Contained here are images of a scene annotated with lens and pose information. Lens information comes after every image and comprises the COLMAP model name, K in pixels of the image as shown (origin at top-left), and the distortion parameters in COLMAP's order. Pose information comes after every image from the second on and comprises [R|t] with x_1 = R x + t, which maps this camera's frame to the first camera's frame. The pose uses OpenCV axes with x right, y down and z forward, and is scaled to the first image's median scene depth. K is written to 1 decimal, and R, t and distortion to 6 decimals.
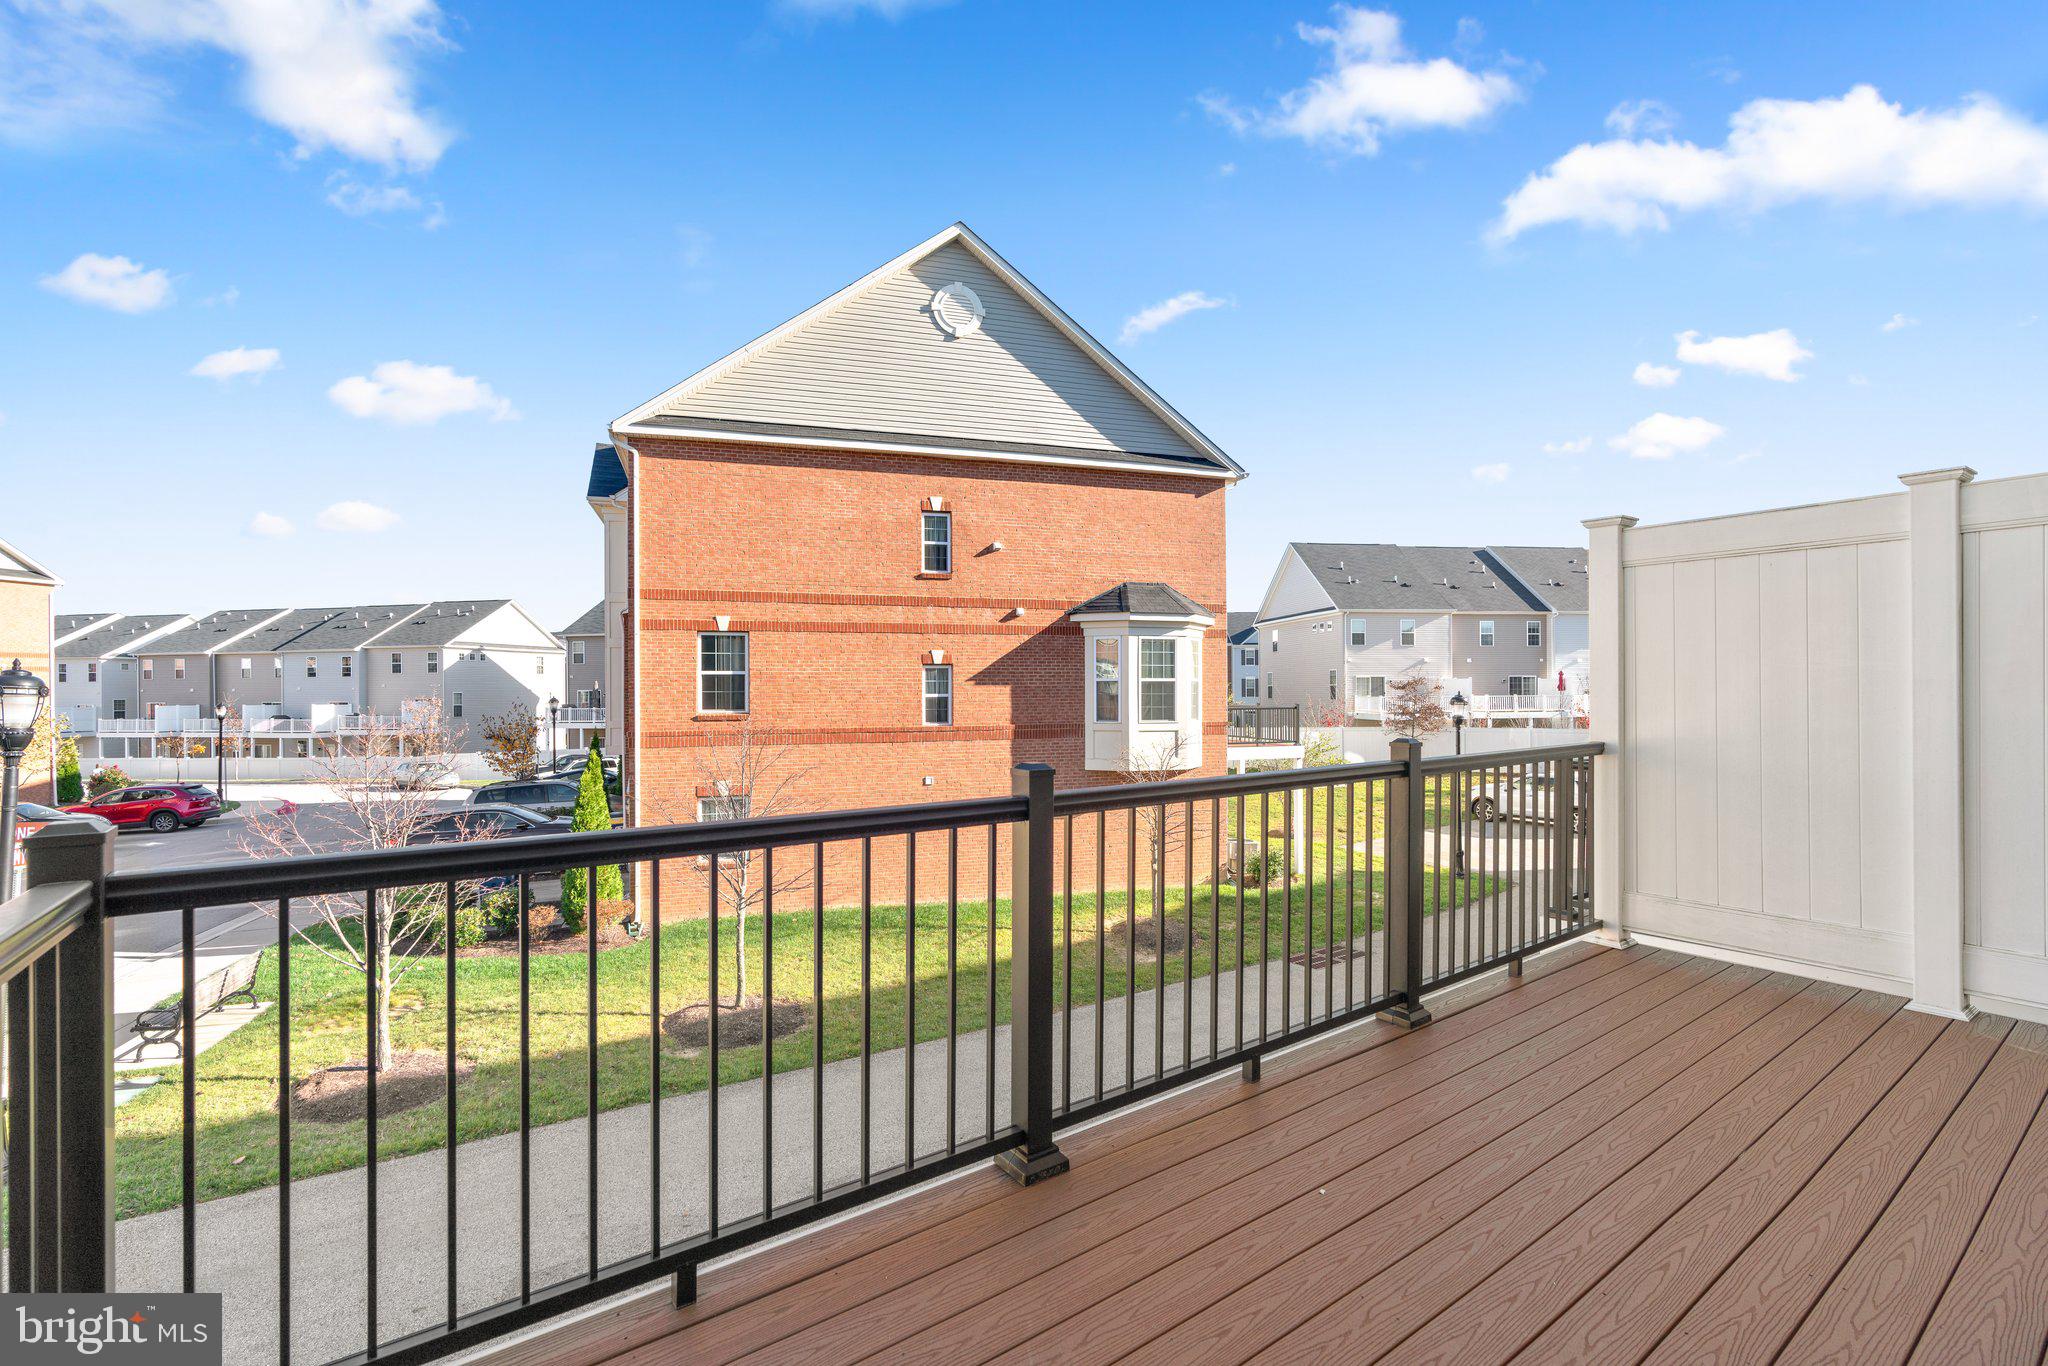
lens RADIAL K [[930.4, 0, 1019.6], [0, 930.4, 689.2], [0, 0, 1]] dist [-0.014842, 0.008274]
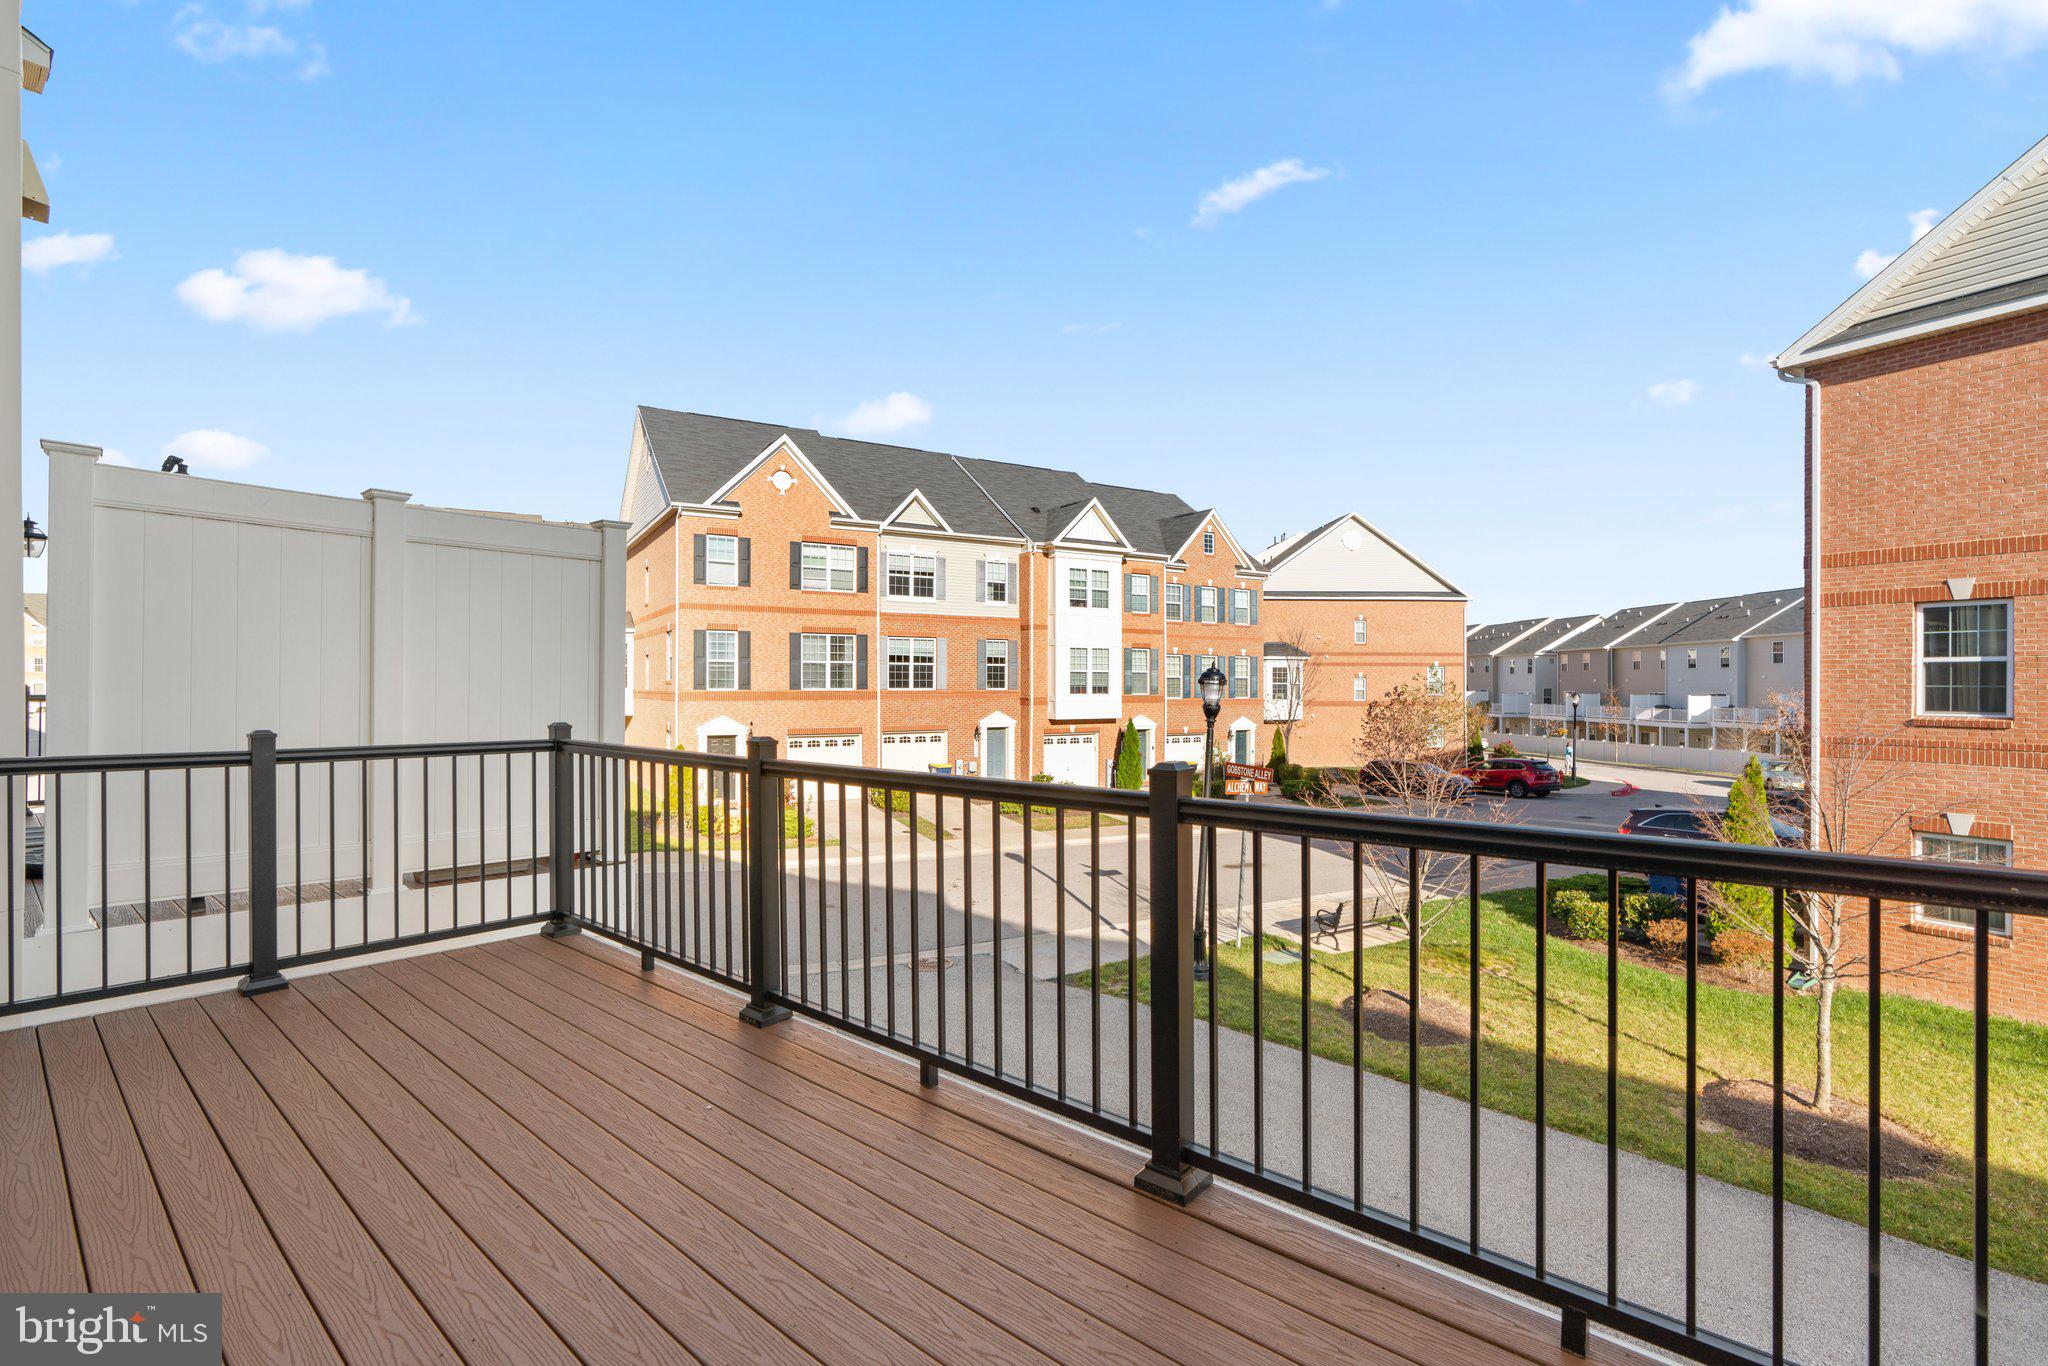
lens RADIAL K [[938.5, 0, 1021.9], [0, 938.5, 685.7], [0, 0, 1]] dist [-0.000037, 0.000234]
pose [[0.212016, 0.009289, -0.977222, 0.222031], [-0.003232, 0.999956, 0.008804, -0.001875], [0.977261, 0.001292, 0.212037, 0.159060]]
